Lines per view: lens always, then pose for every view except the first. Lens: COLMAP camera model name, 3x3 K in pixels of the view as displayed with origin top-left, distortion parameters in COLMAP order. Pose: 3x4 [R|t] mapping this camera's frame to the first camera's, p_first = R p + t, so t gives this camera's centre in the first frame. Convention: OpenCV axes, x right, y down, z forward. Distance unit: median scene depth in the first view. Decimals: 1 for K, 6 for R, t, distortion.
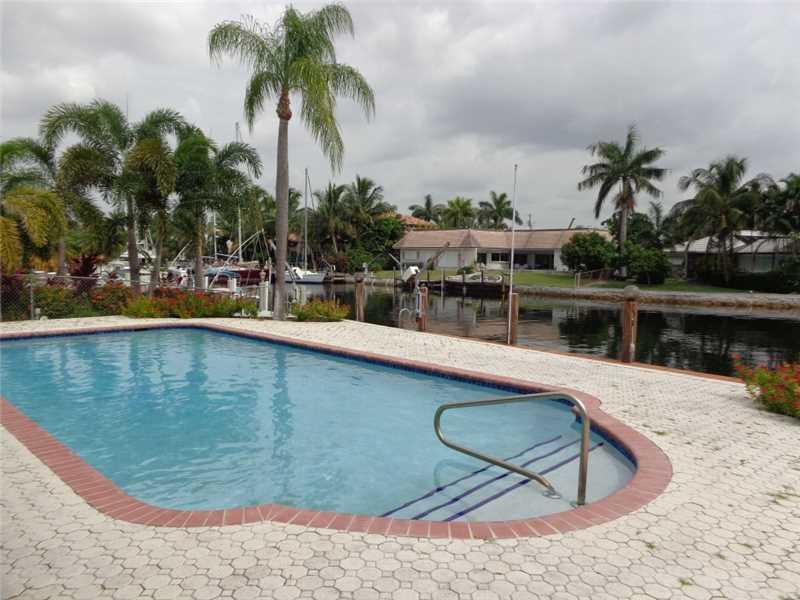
lens RADIAL K [[588.2, 0, 400.0], [0, 588.2, 300.0], [0, 0, 1]] dist [-0.001693, 0.000523]
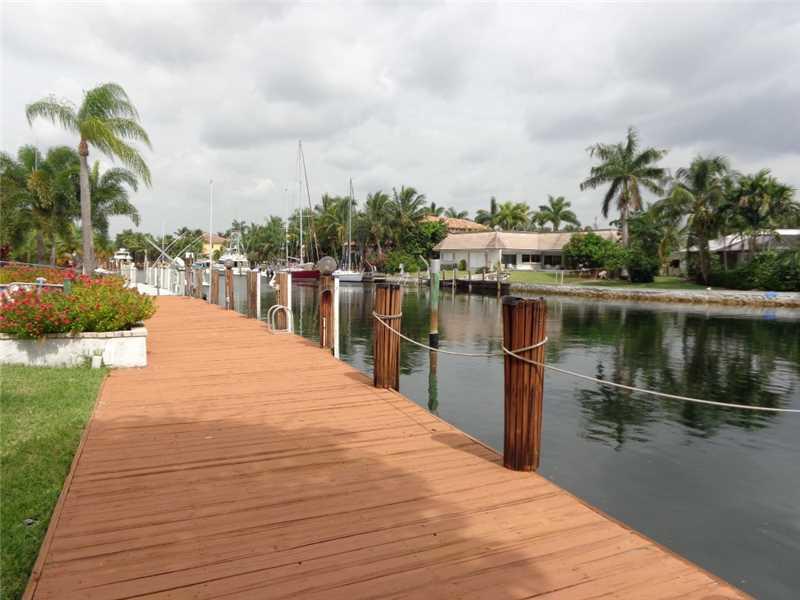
lens RADIAL K [[588.2, 0, 400.0], [0, 588.2, 300.0], [0, 0, 1]] dist [-0.001693, 0.000523]
pose [[0.974653, 0.012696, -0.223360, 0.180252], [-0.015249, 0.999837, -0.009710, 0.014223], [0.223201, 0.012870, 0.974688, -0.060407]]
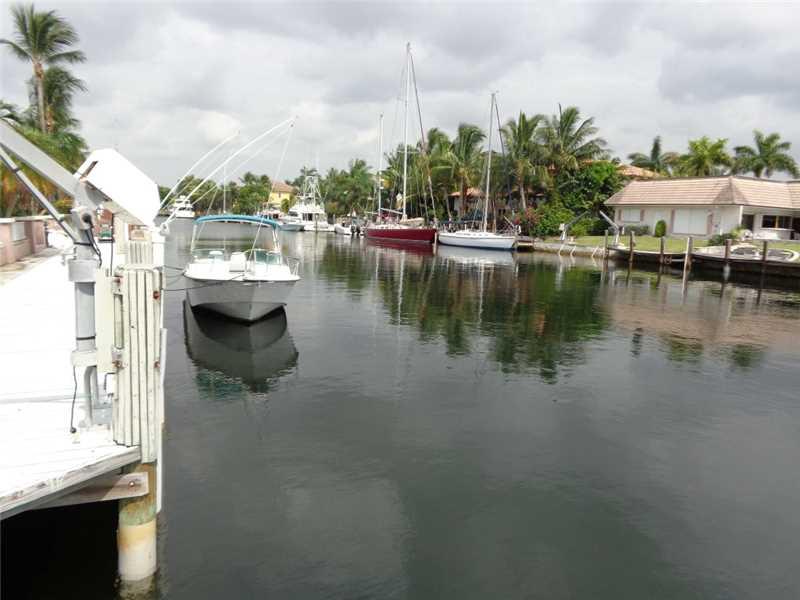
lens RADIAL K [[588.2, 0, 400.0], [0, 588.2, 300.0], [0, 0, 1]] dist [-0.001693, 0.000523]
pose [[0.945909, 0.072002, -0.316341, -0.013502], [-0.053807, 0.996375, 0.065892, -0.006973], [0.319939, -0.045306, 0.946354, 0.247727]]
